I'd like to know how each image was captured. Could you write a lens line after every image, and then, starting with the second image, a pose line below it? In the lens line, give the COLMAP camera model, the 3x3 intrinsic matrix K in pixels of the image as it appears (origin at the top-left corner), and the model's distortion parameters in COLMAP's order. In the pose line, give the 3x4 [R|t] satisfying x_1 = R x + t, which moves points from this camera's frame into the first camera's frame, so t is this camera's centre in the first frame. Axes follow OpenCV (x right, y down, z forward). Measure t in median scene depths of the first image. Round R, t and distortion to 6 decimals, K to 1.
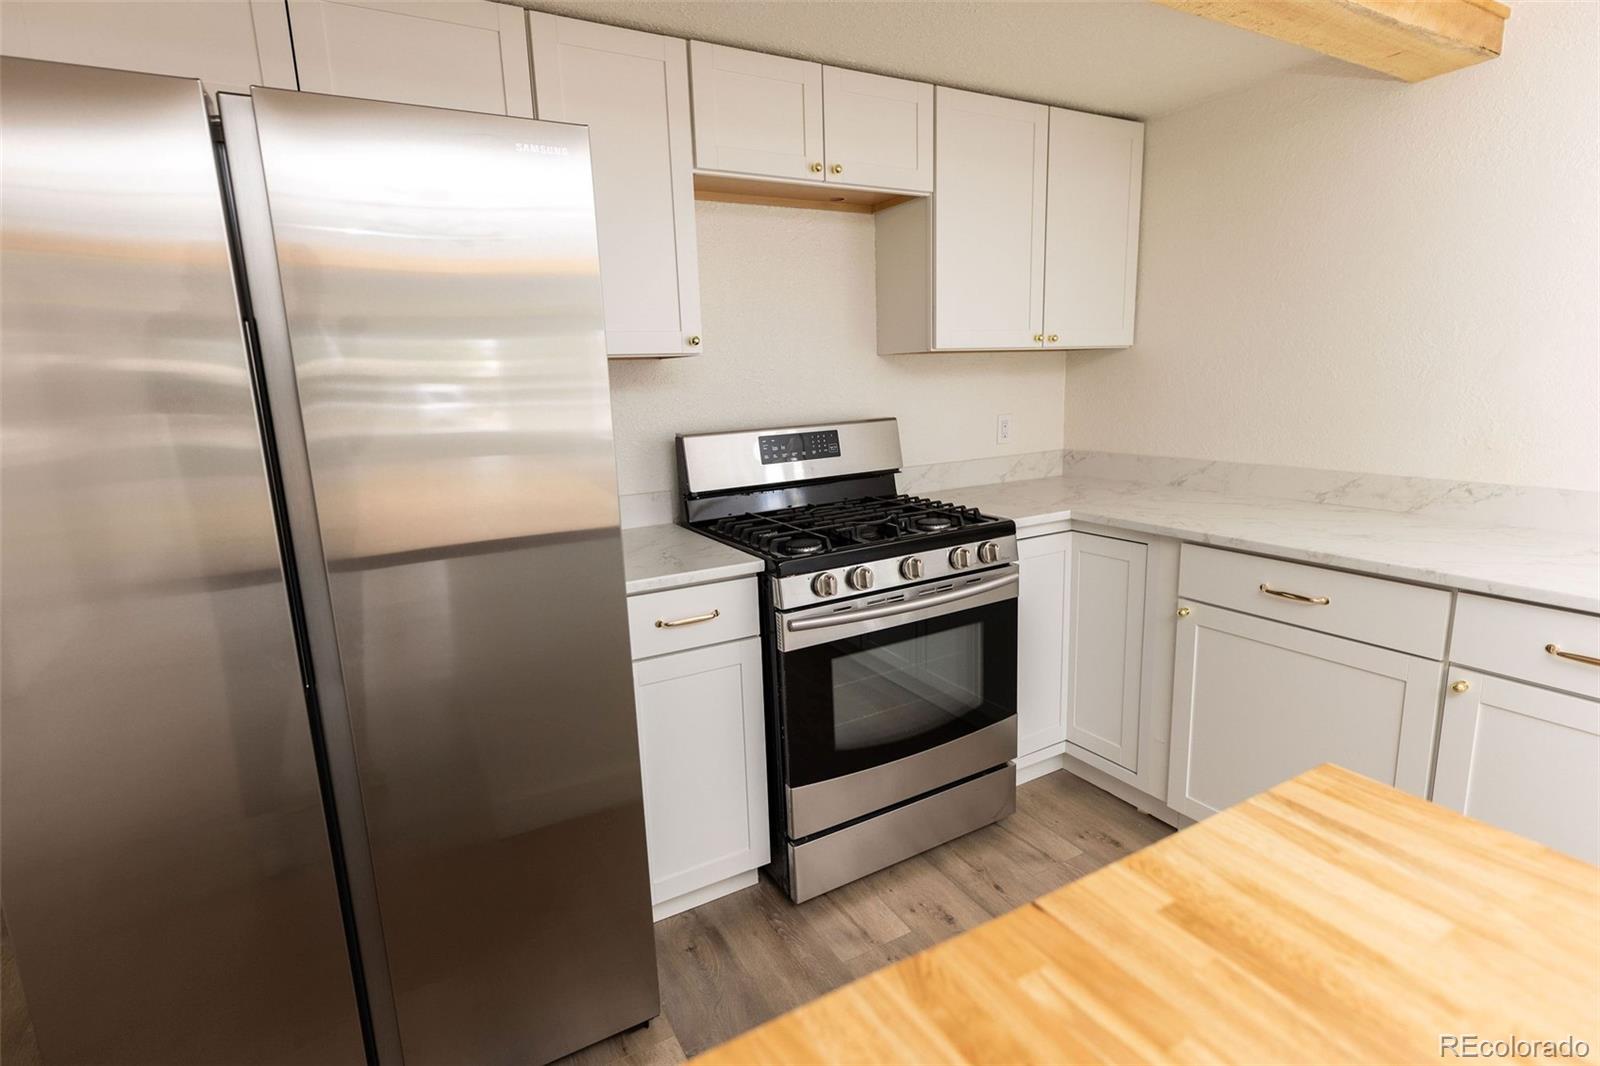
lens RADIAL K [[779.2, 0, 792.5], [0, 779.2, 525.4], [0, 0, 1]] dist [0.003255, 0.001127]
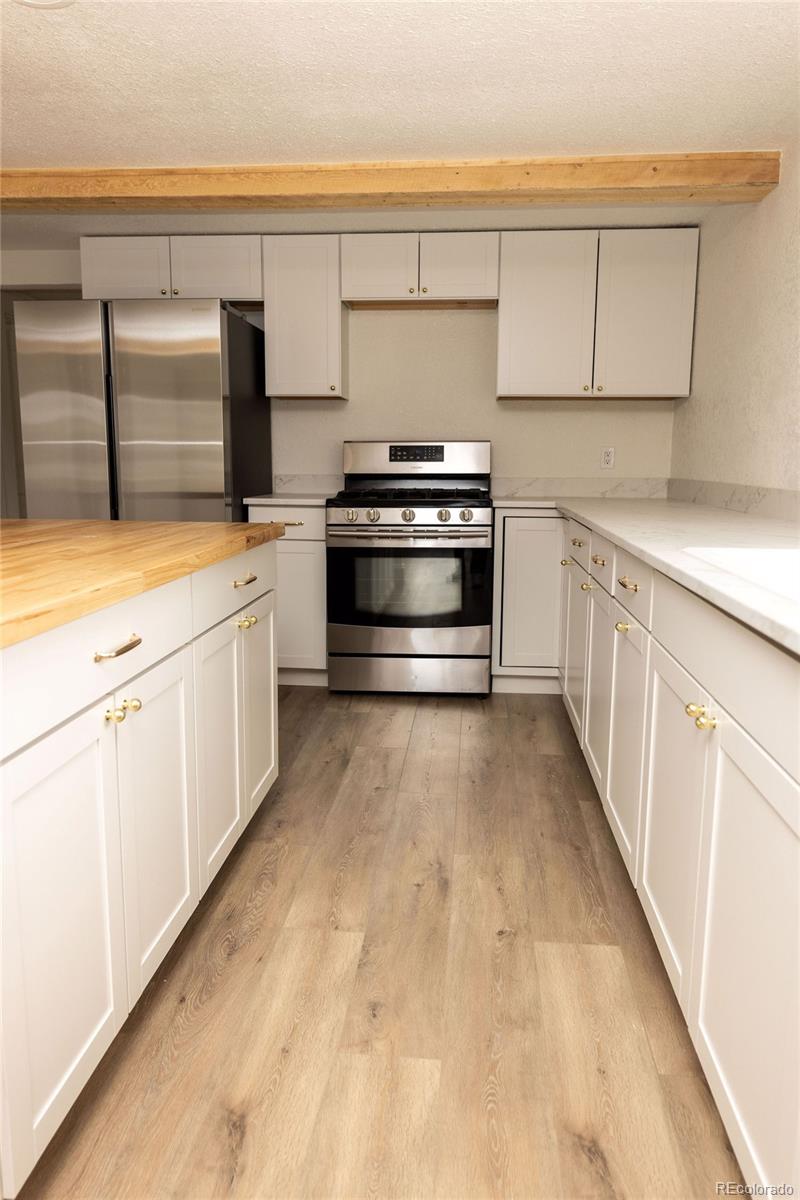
lens RADIAL K [[799.4, 0, 397.4], [0, 799.4, 588.4], [0, 0, 1]] dist [0.001011, 0.001767]
pose [[0.821764, 0.131375, -0.554477, 1.035298], [-0.141889, 0.989587, 0.024181, 0.159521], [0.551880, 0.058803, 0.831848, -0.457157]]
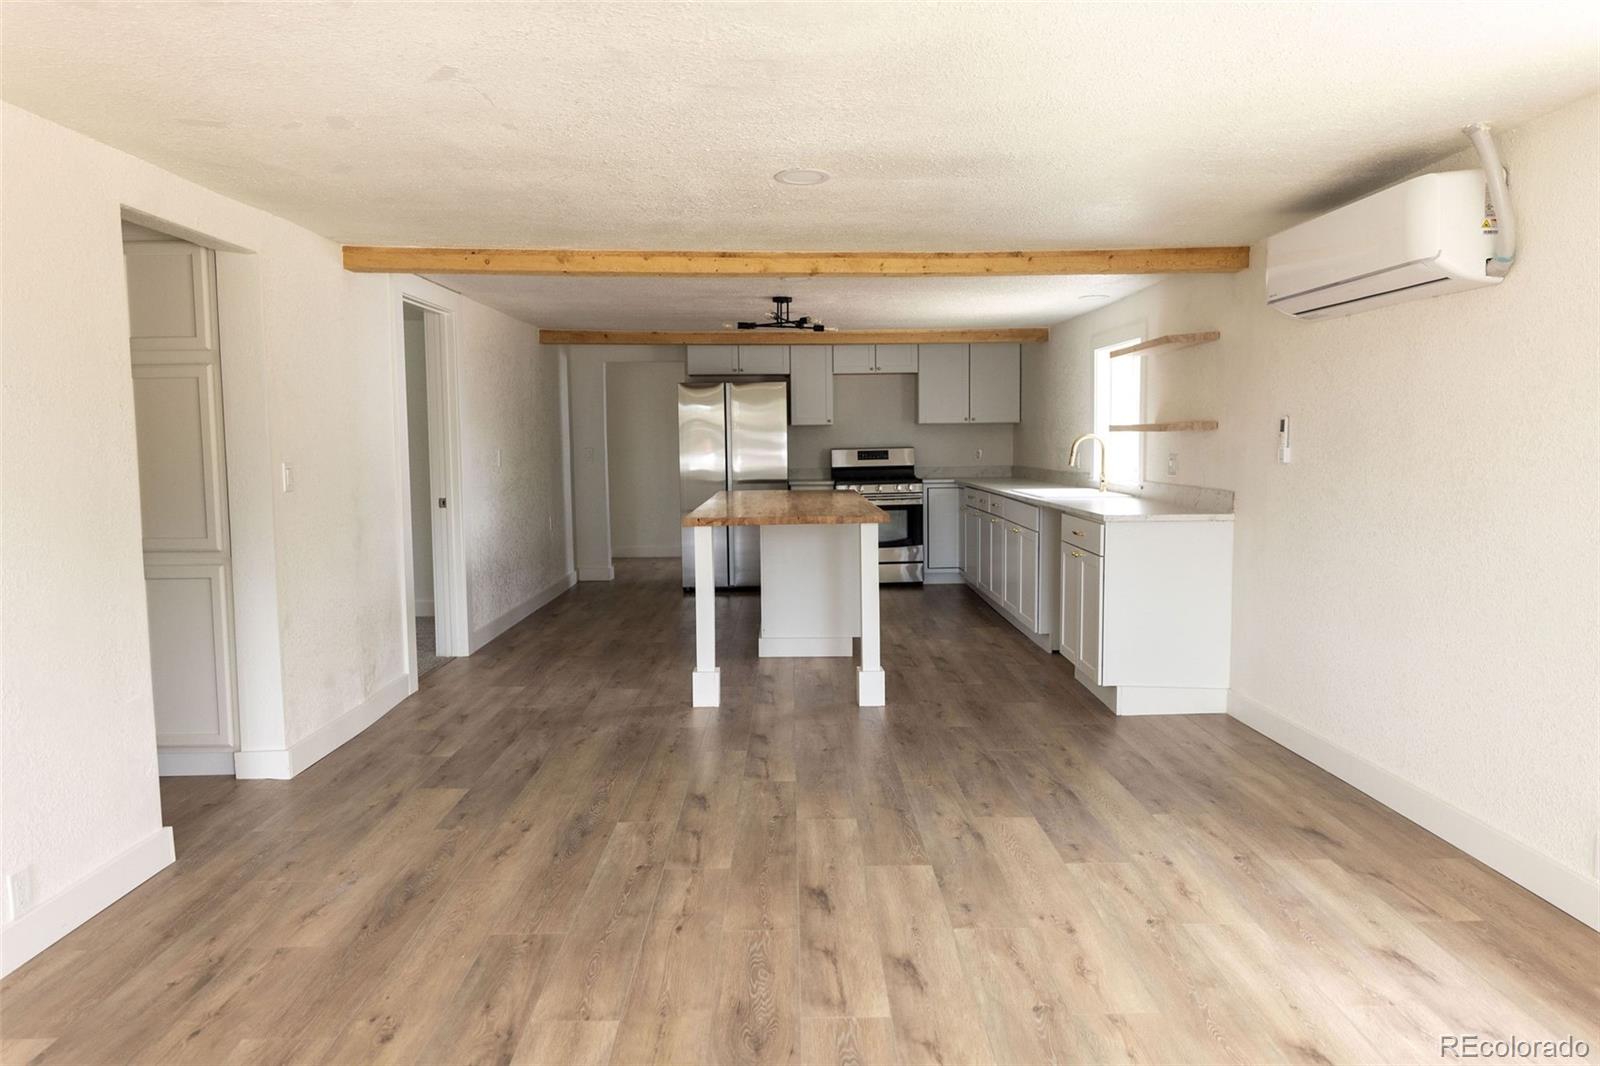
lens RADIAL K [[1033.8, 0, 810.4], [0, 1033.8, 519.7], [0, 0, 1]] dist [0.004822, -0.001221]
pose [[0.884643, 0.055733, -0.462926, 1.752974], [-0.101242, 0.992104, -0.074028, 0.491497], [0.455144, 0.112355, 0.883301, -2.740198]]
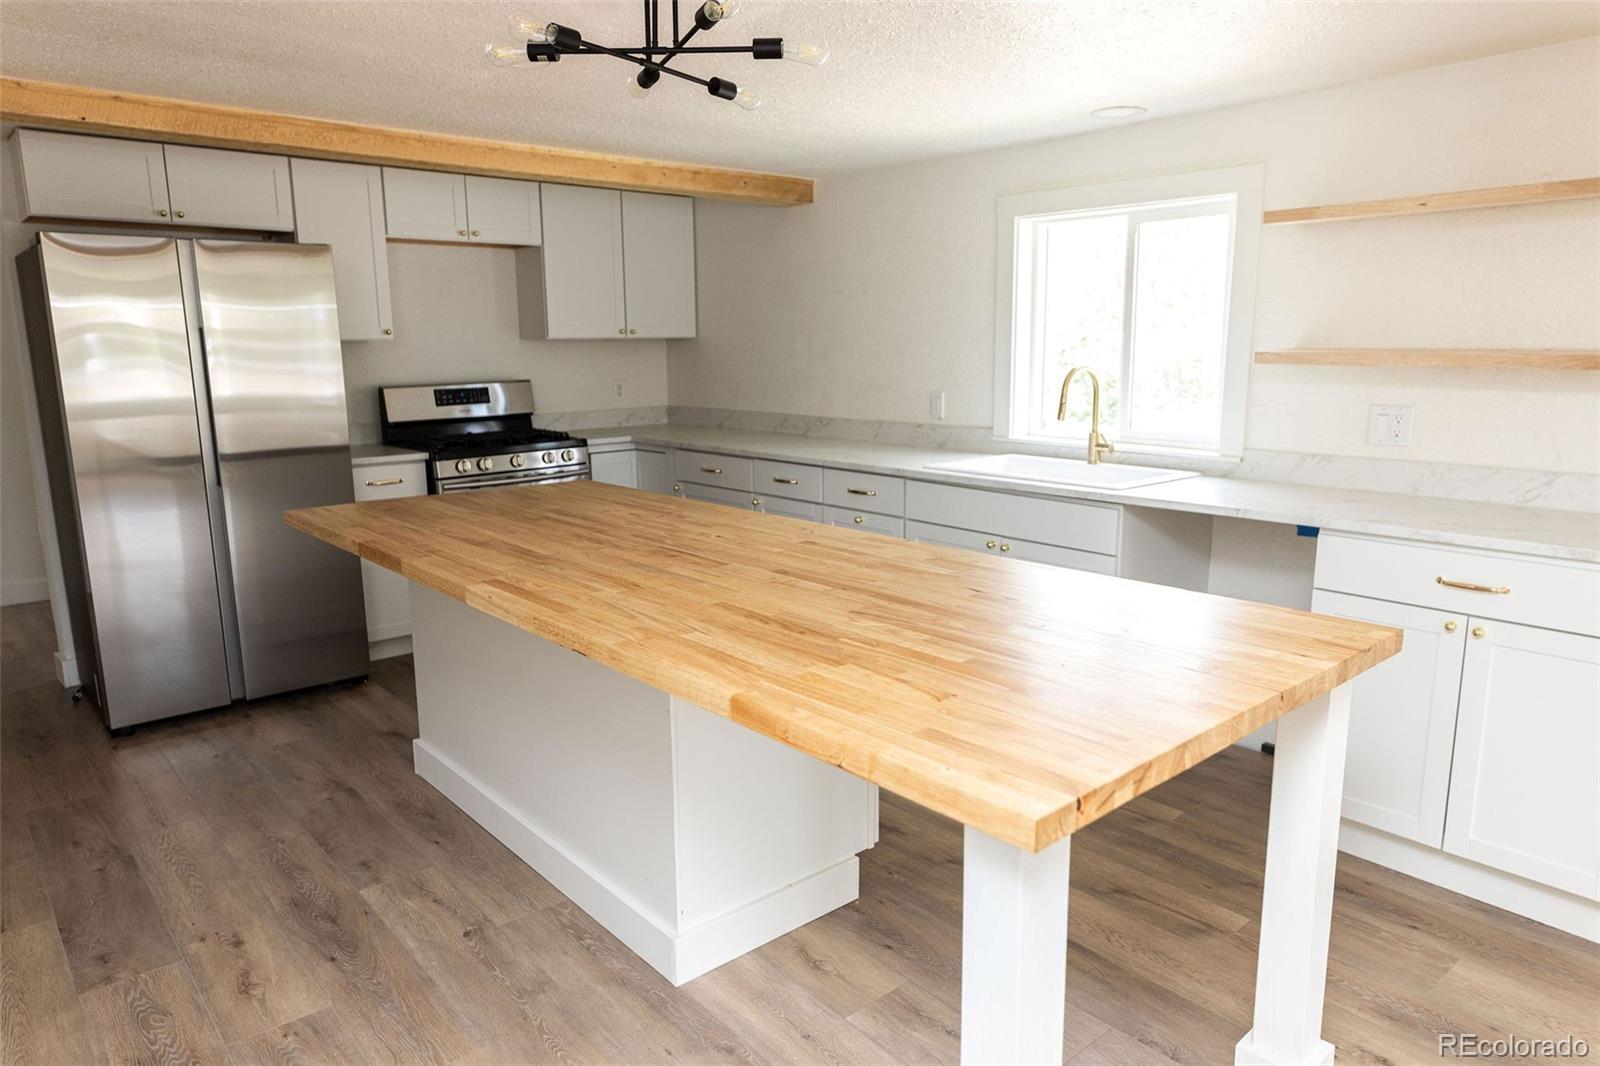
lens RADIAL K [[1065.9, 0, 803.3], [0, 1065.9, 521.8], [0, 0, 1]] dist [0.001011, 0.001767]
pose [[0.977999, -0.011730, 0.208281, 0.253837], [0.016711, 0.999615, -0.022169, 0.232523], [-0.207941, 0.025162, 0.977818, -1.372591]]
